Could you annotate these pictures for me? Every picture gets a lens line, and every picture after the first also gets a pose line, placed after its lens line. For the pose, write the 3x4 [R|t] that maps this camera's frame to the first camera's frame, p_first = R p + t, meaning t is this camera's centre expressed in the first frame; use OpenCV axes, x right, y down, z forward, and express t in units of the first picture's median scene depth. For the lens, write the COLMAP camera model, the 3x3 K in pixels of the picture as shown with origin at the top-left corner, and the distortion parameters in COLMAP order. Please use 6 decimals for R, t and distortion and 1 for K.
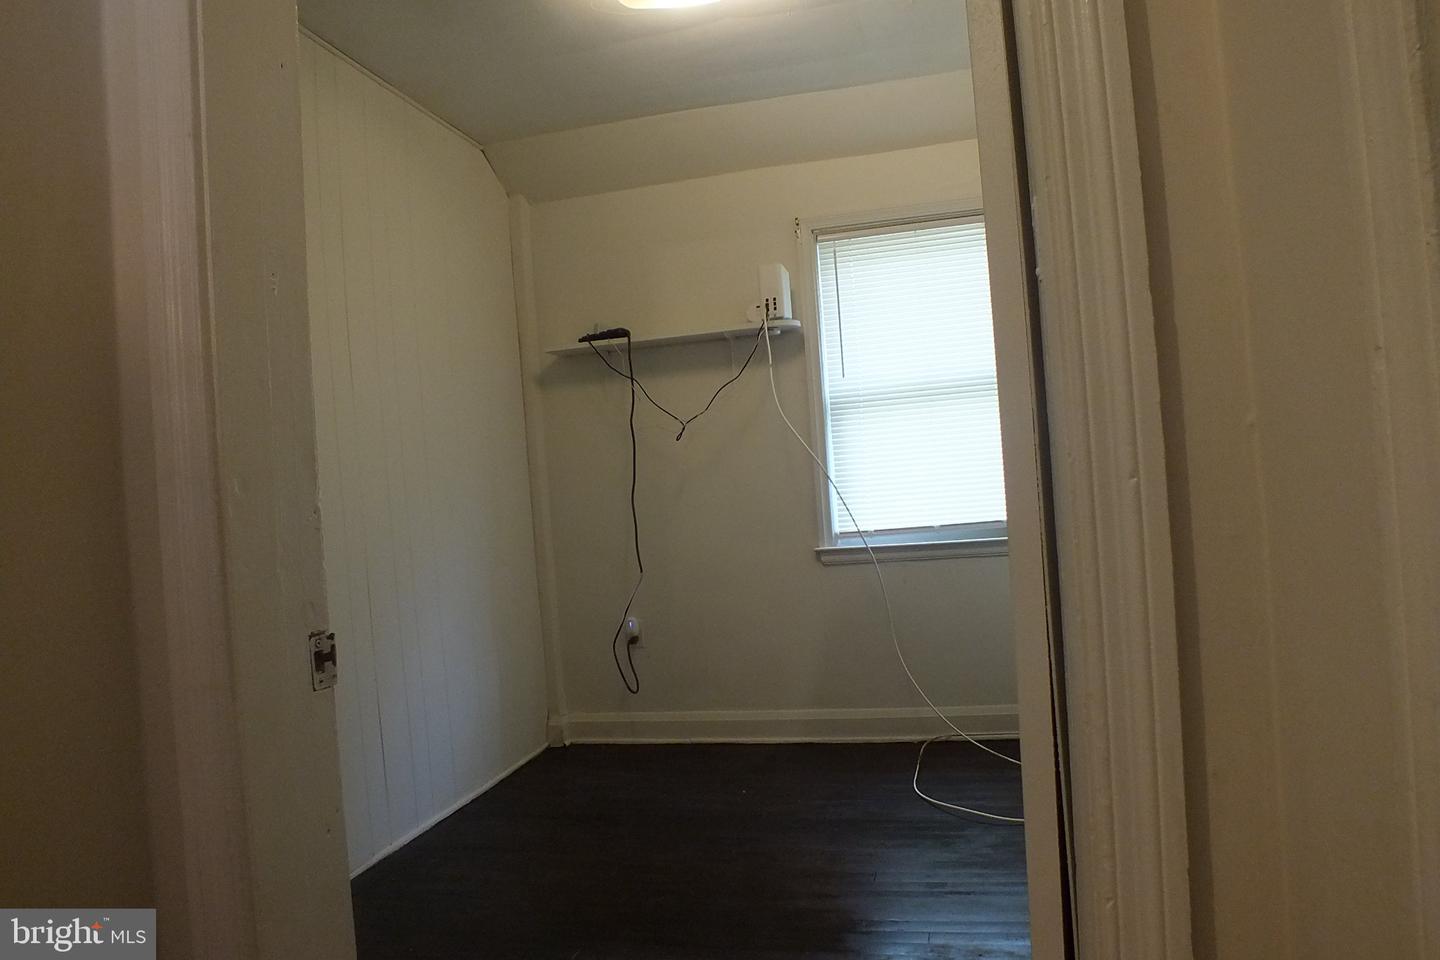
lens RADIAL K [[981.0, 0, 720.0], [0, 981.0, 480.0], [0, 0, 1]] dist [-0.063831, 0.003303]
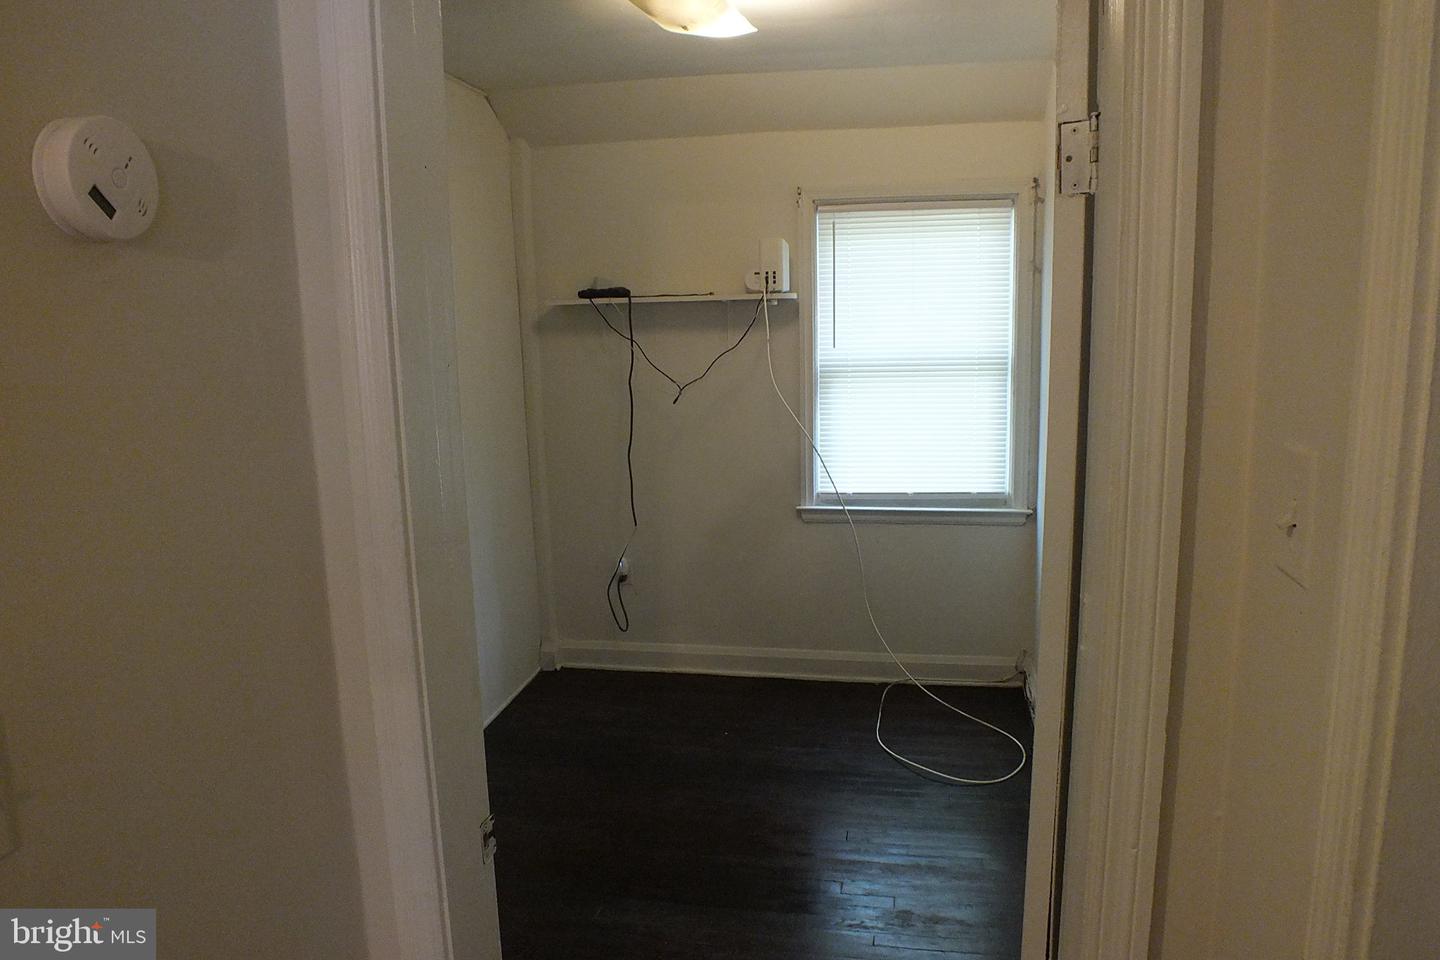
lens RADIAL K [[981.0, 0, 720.0], [0, 981.0, 480.0], [0, 0, 1]] dist [-0.063831, 0.003303]
pose [[0.996978, 0.038643, 0.067399, -0.060568], [-0.050177, 0.982595, 0.178858, -0.147062], [-0.059314, -0.181699, 0.981564, -0.047487]]
